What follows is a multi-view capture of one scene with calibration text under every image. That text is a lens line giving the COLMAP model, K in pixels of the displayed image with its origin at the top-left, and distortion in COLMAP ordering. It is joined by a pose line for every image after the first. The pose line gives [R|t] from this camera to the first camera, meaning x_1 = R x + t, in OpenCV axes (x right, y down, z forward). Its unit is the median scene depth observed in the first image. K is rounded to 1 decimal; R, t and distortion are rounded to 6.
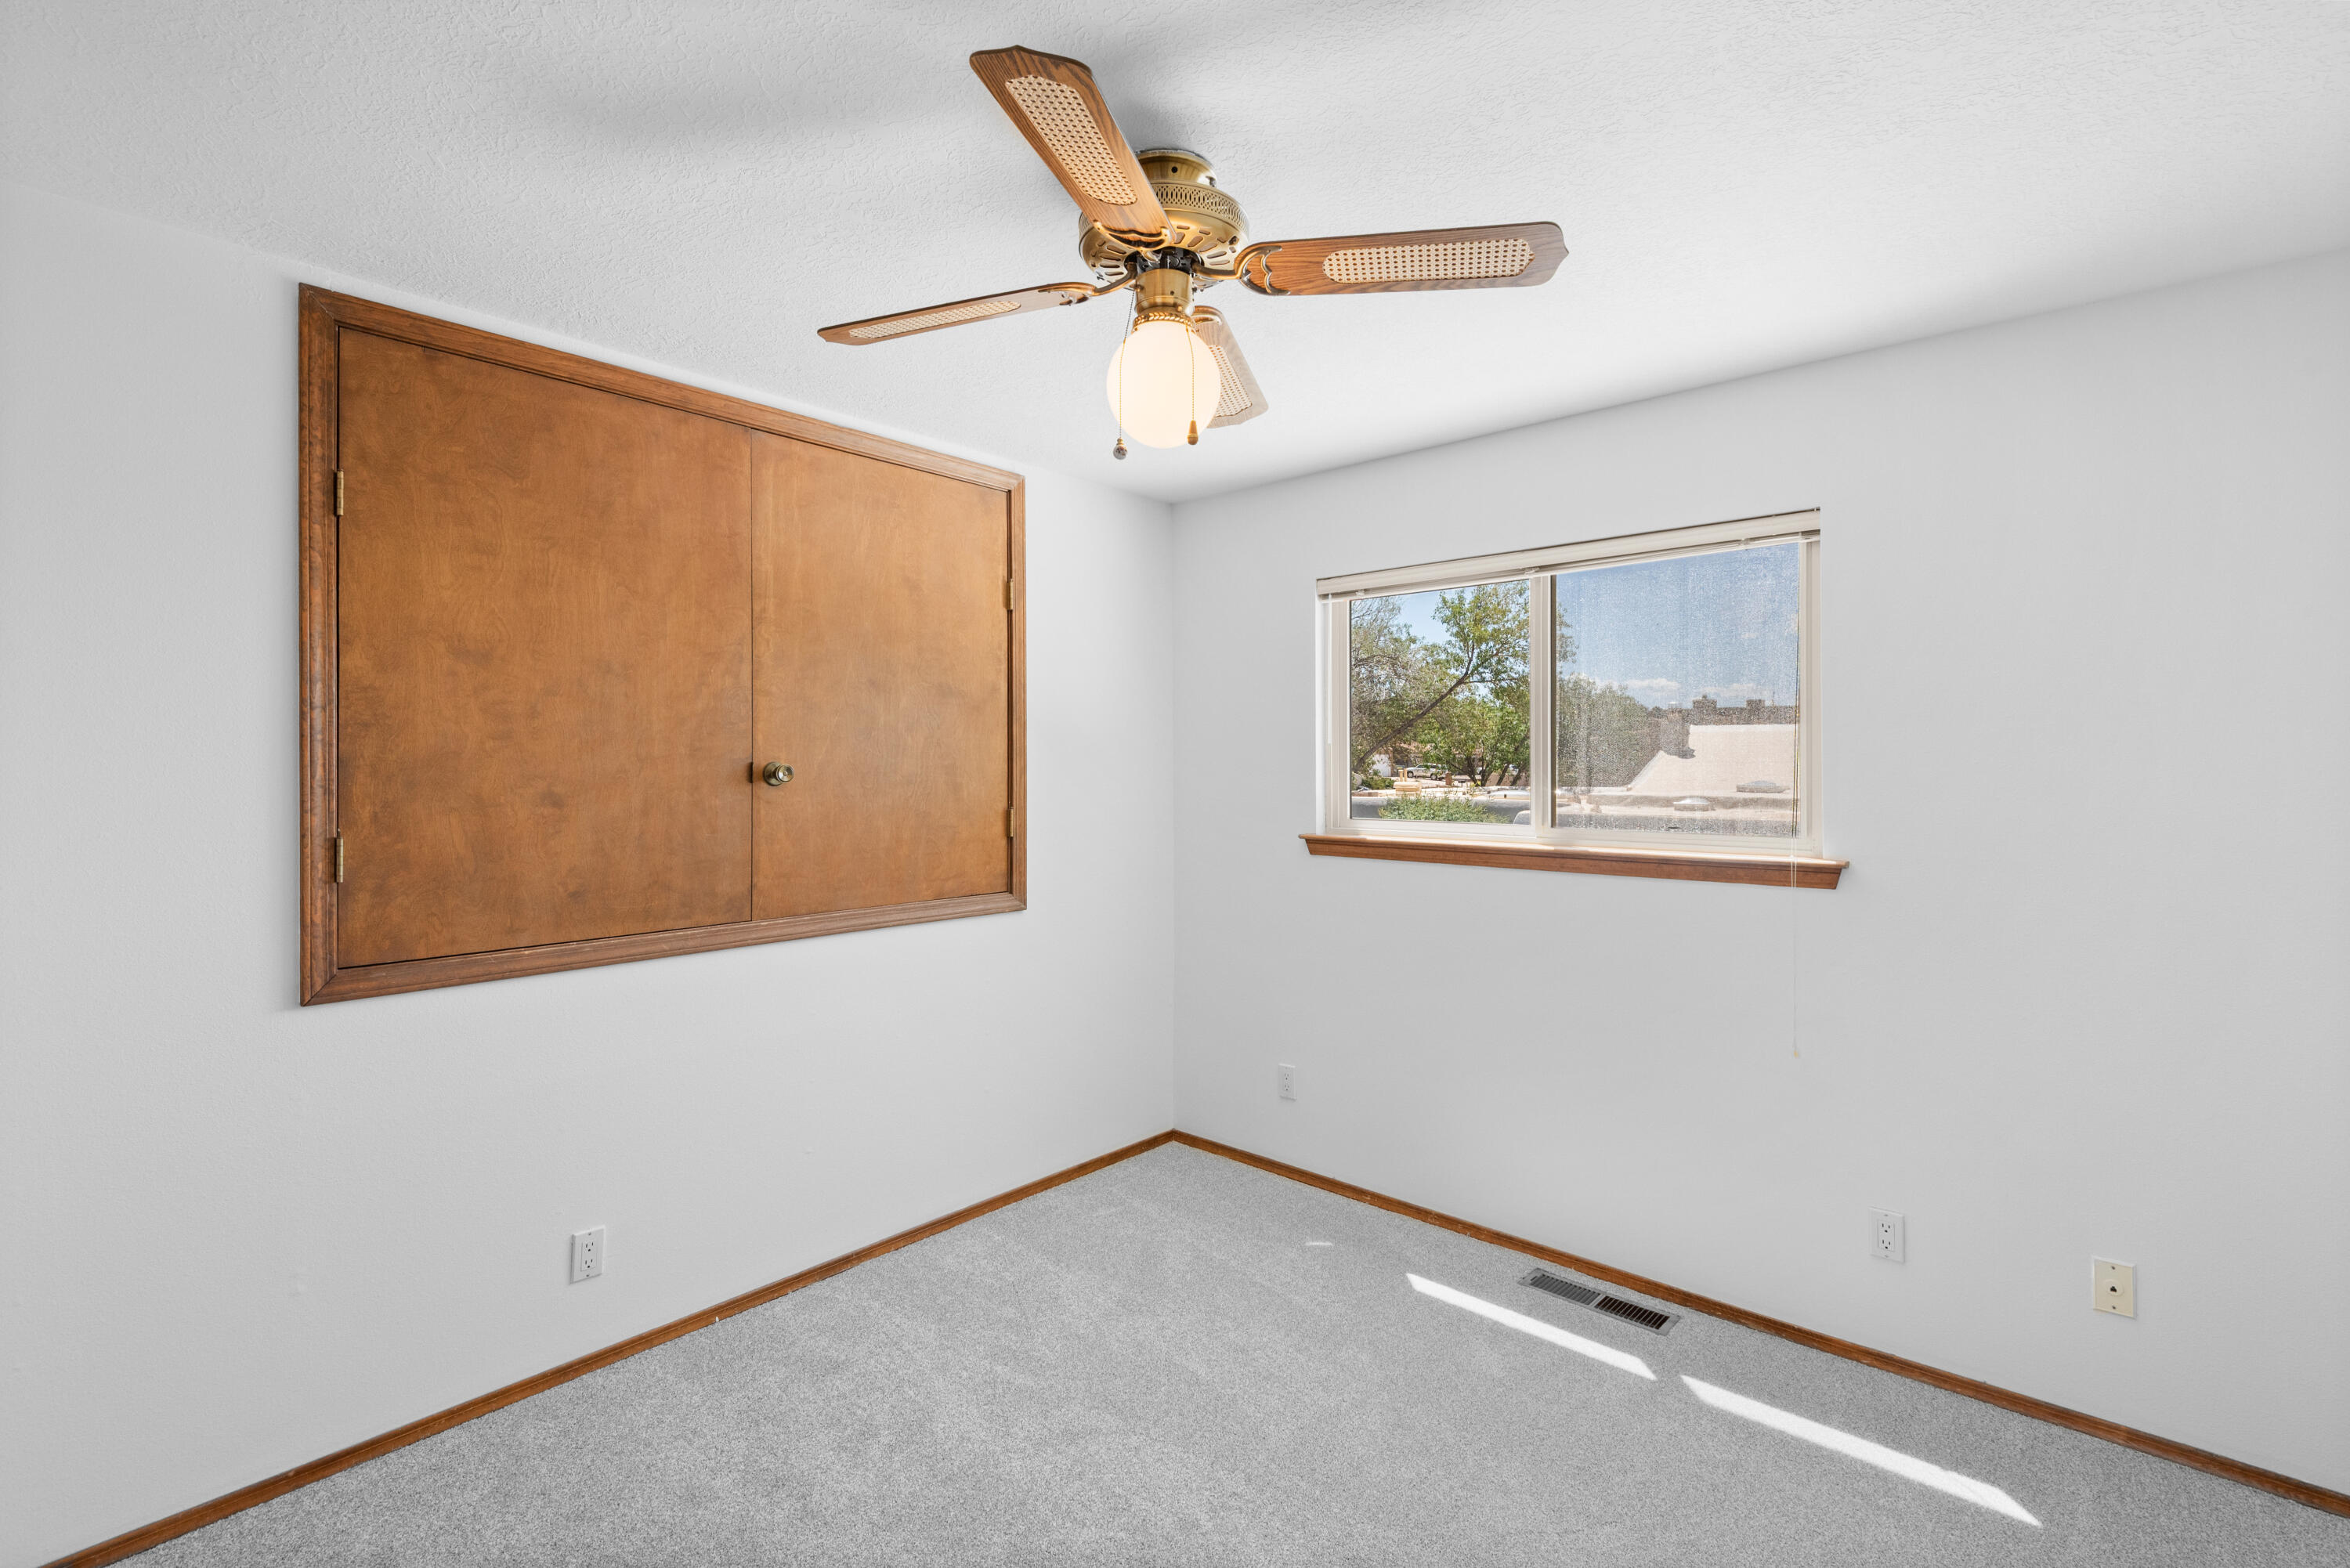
lens RADIAL K [[1064.8, 0, 1175.0], [0, 1064.8, 784.0], [0, 0, 1]] dist [0.028799, -0.010994]
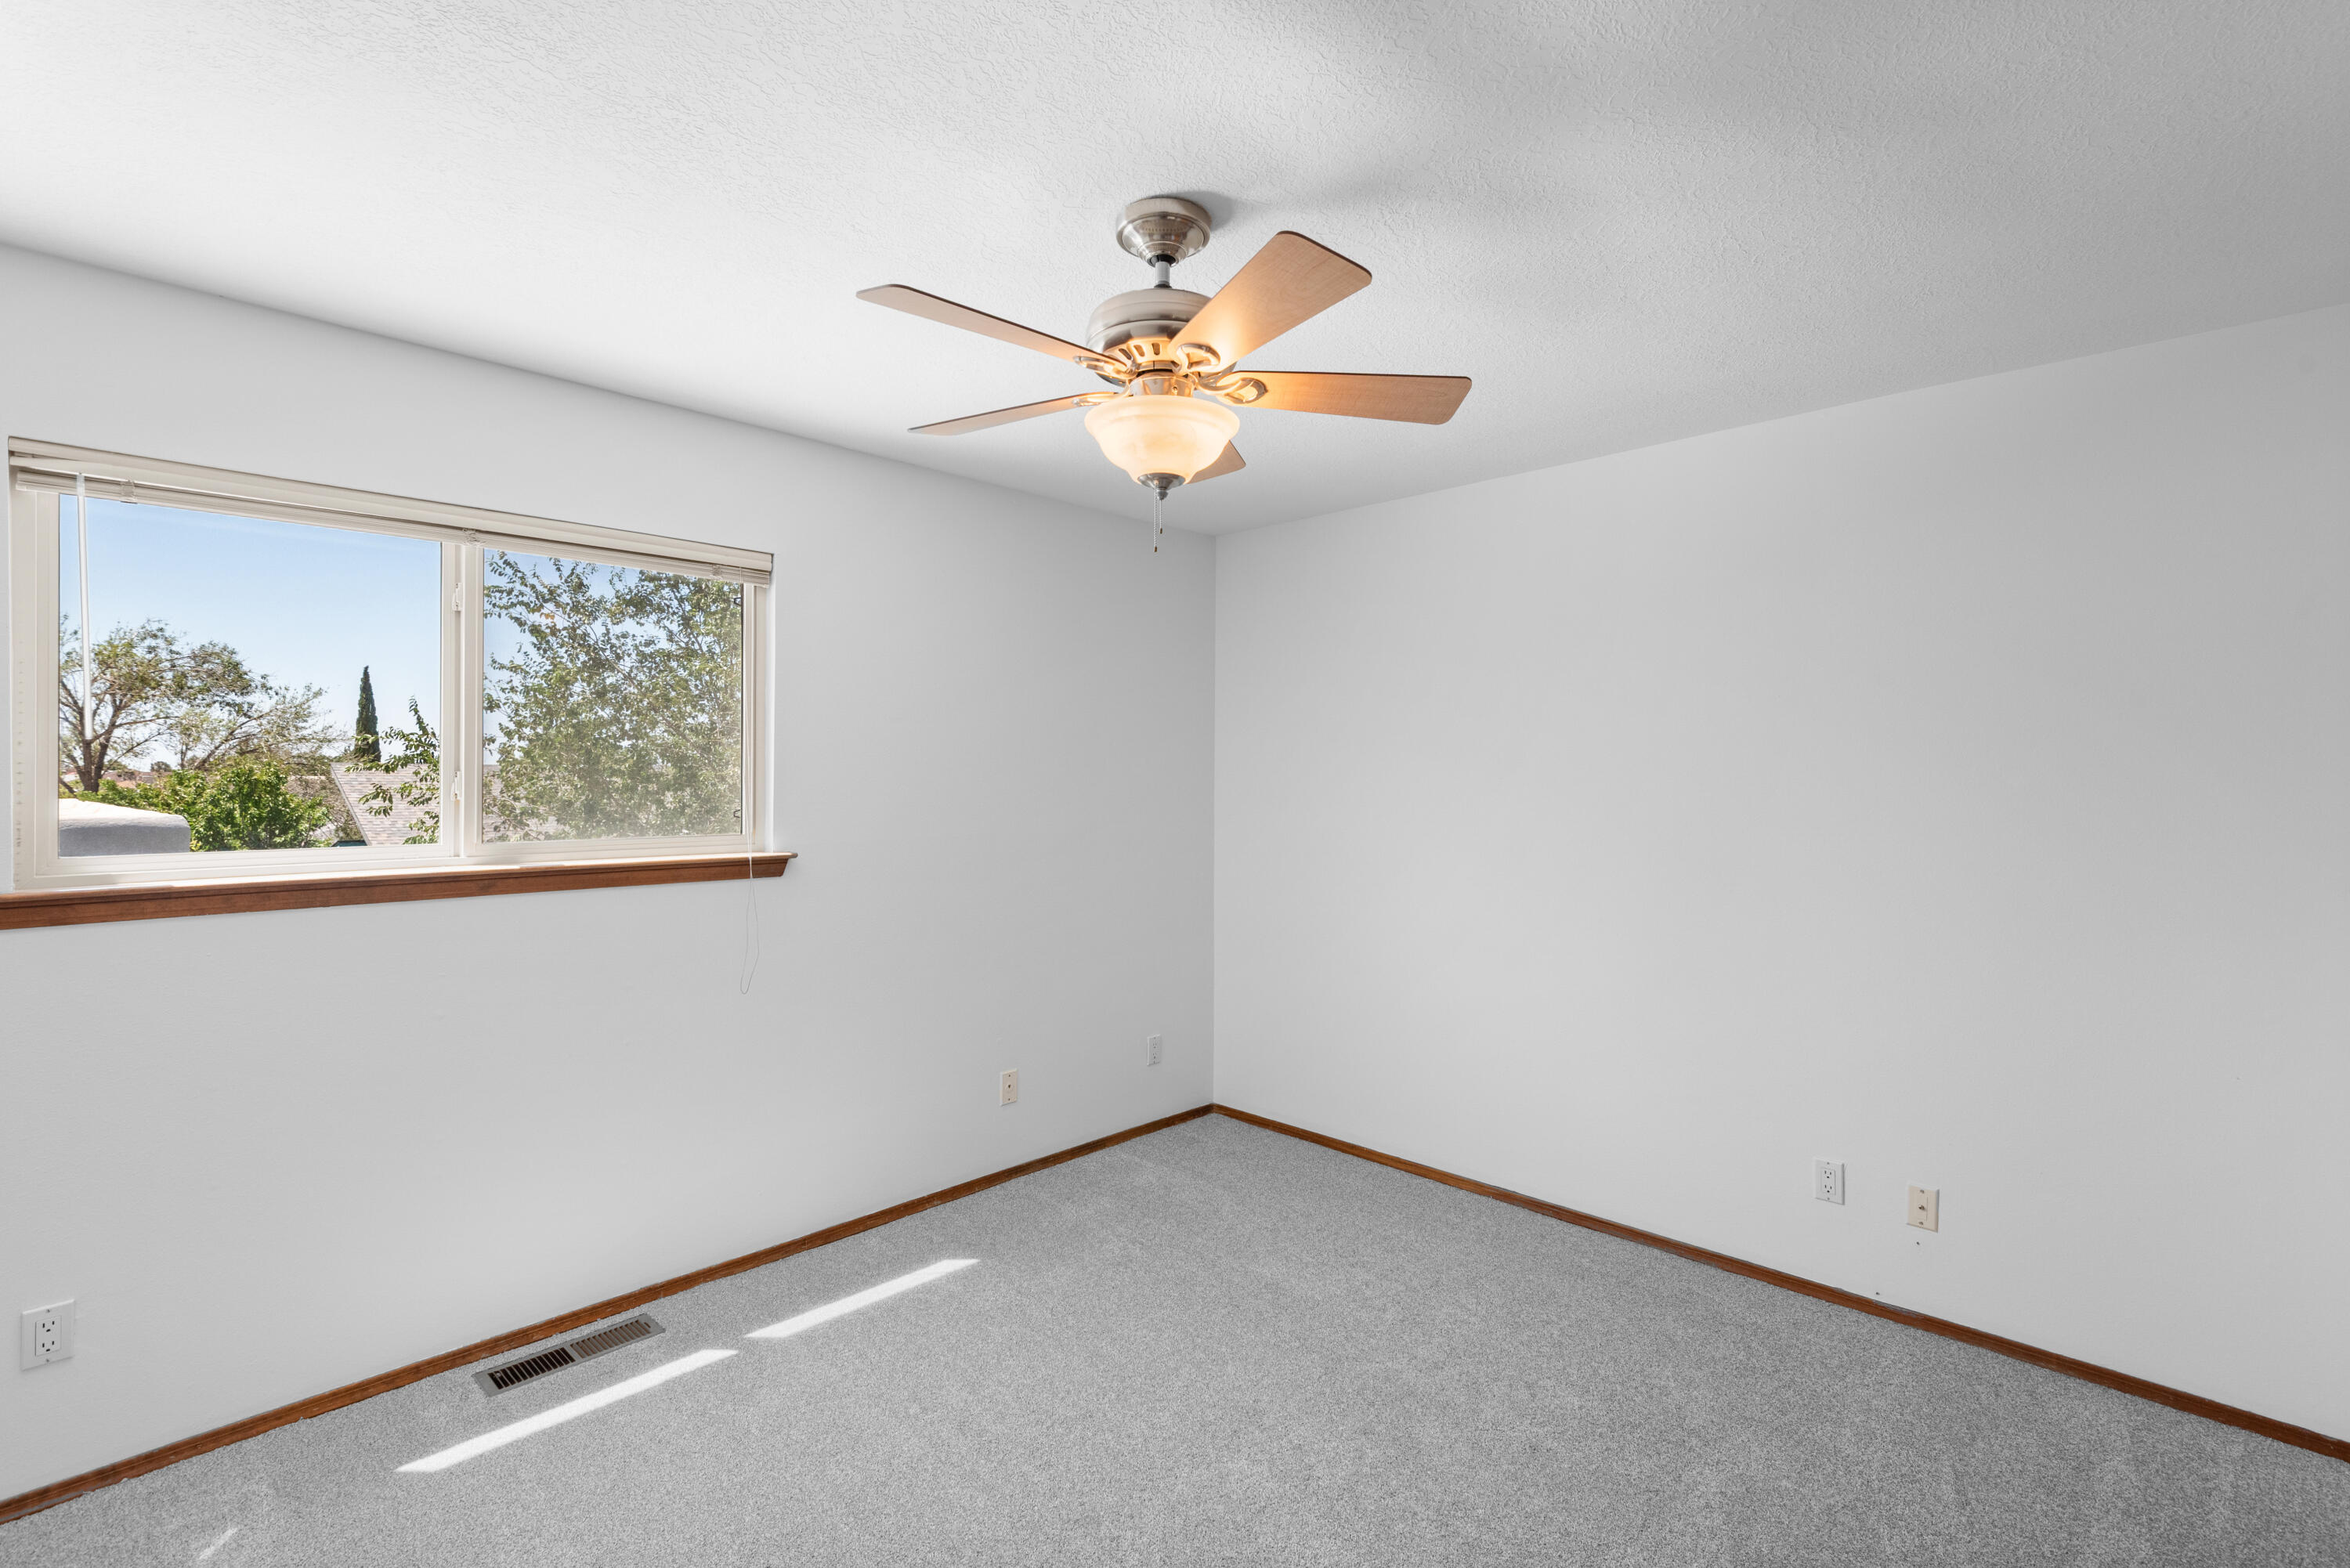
lens RADIAL K [[1064.8, 0, 1175.0], [0, 1064.8, 784.0], [0, 0, 1]] dist [0.028799, -0.010994]
pose [[0.018335, -0.002435, 0.999829, -0.581758], [0.004398, 0.999988, 0.002355, -0.007178], [-0.999822, 0.004354, 0.018346, 0.525737]]
